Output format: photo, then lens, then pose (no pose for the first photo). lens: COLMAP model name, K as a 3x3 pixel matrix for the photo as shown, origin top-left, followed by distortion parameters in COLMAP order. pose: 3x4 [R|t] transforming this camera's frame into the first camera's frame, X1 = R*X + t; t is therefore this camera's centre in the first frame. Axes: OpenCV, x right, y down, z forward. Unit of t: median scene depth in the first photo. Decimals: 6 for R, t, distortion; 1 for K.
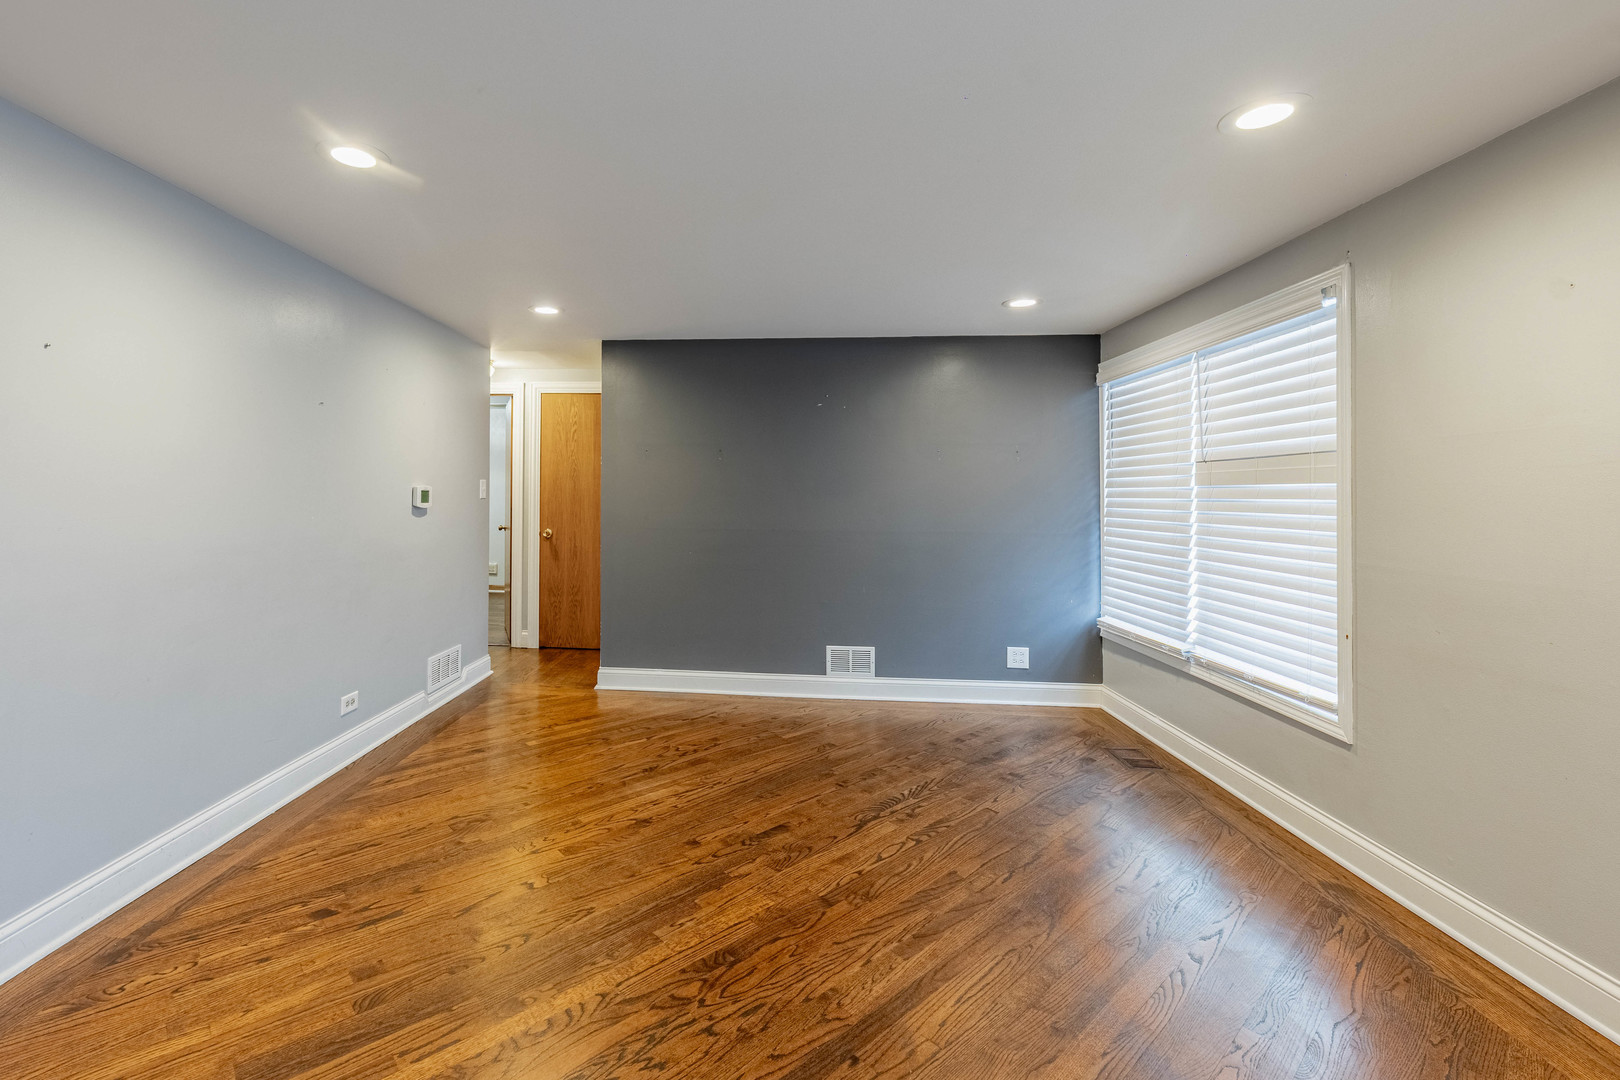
lens RADIAL K [[680.1, 0, 698.4], [0, 680.1, 476.7], [0, 0, 1]] dist [-0.000123, -0.000429]
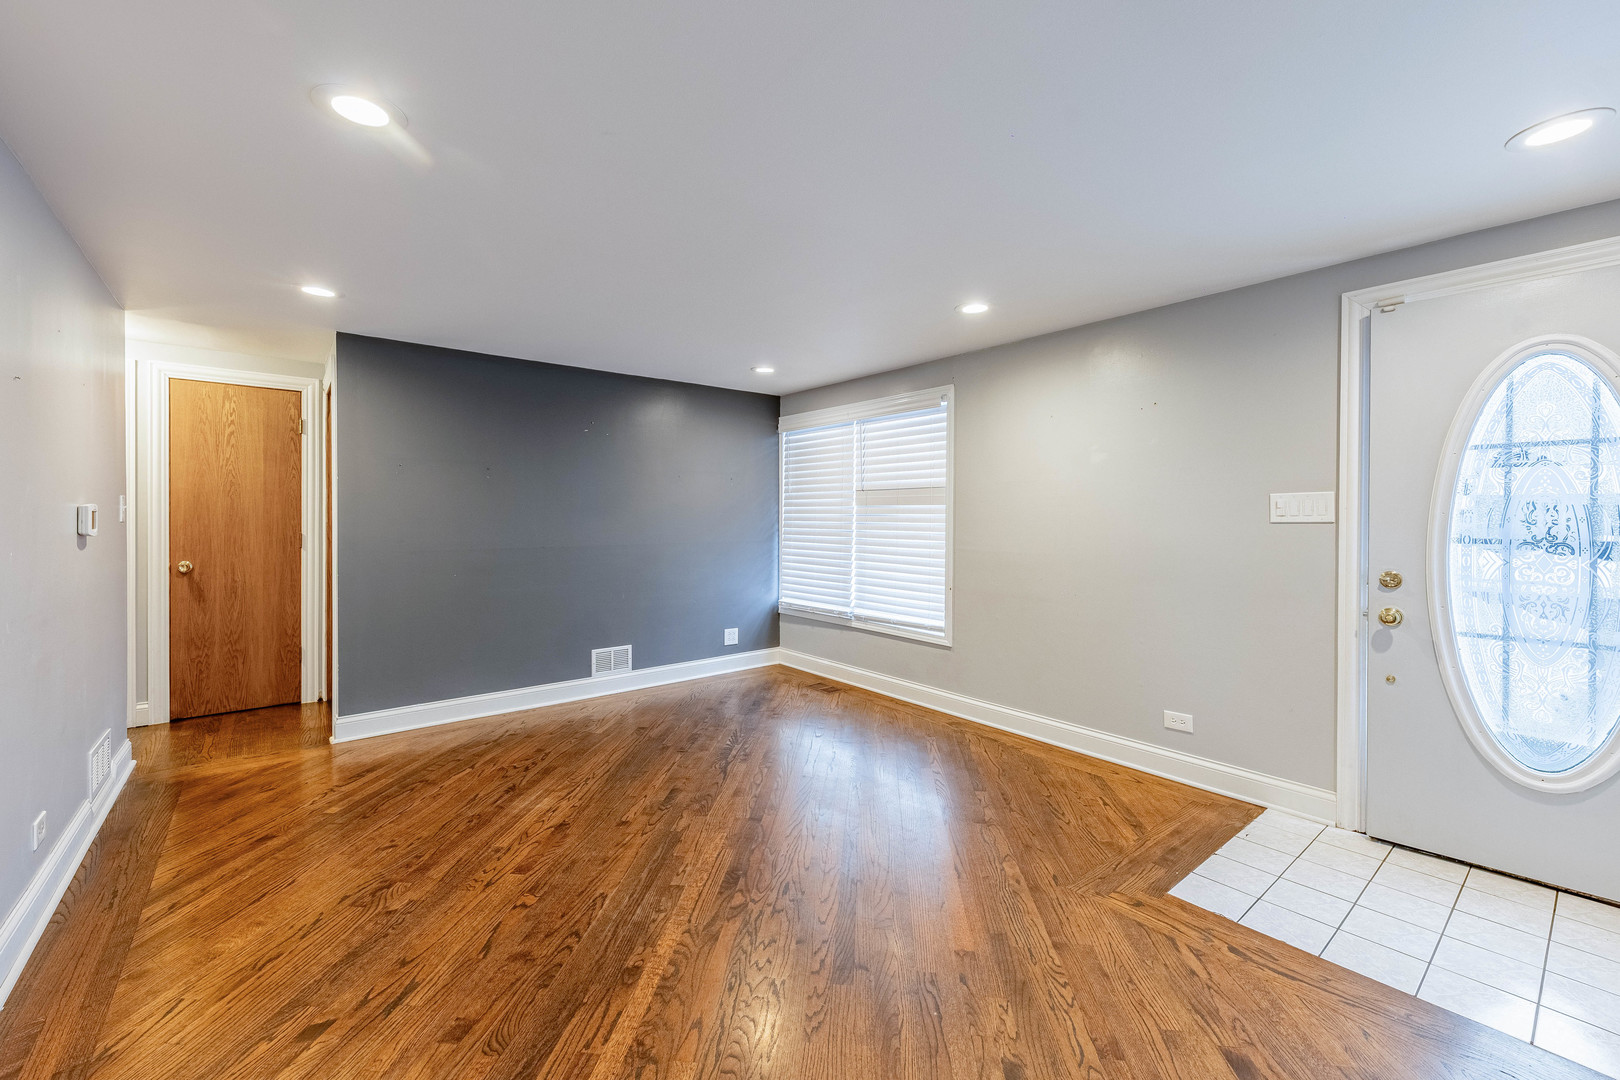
lens RADIAL K [[661.5, 0, 780.1], [0, 661.5, 513.7], [0, 0, 1]] dist [0.001197, -0.000281]
pose [[0.717040, -0.007983, 0.696987, -0.449930], [-0.013039, 0.999606, 0.024863, -0.003971], [-0.696910, -0.026915, 0.716653, 0.036167]]
